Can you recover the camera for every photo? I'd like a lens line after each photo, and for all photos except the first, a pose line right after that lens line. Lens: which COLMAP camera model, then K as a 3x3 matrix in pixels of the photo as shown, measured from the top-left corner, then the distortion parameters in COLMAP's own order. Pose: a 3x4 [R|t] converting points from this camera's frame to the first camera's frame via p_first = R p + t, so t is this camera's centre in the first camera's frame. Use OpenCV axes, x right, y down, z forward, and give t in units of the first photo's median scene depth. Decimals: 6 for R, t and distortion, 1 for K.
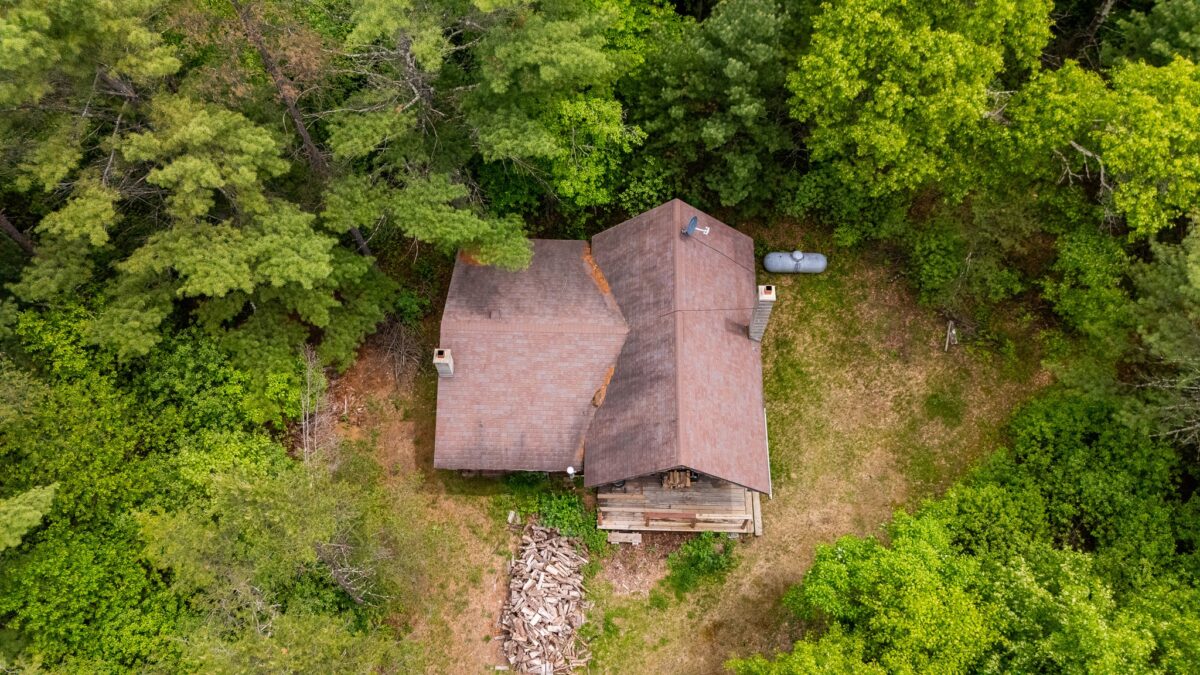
lens RADIAL K [[880.7, 0, 601.5], [0, 880.7, 337.7], [0, 0, 1]] dist [0.005231, -0.016628]
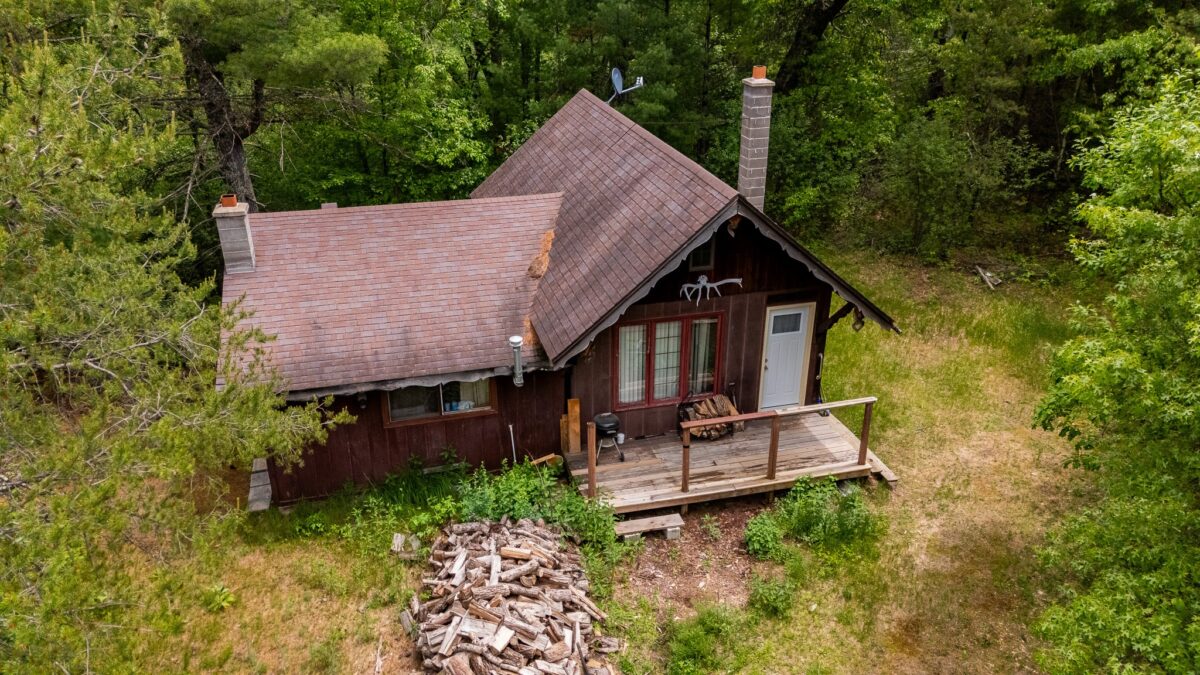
lens RADIAL K [[880.7, 0, 597.7], [0, 880.7, 336.9], [0, 0, 1]] dist [0.005231, -0.016628]
pose [[0.960878, -0.114940, 0.251997, -0.108067], [0.242120, 0.790411, -0.562698, 0.408592], [-0.134505, 0.601697, 0.787317, 0.572531]]
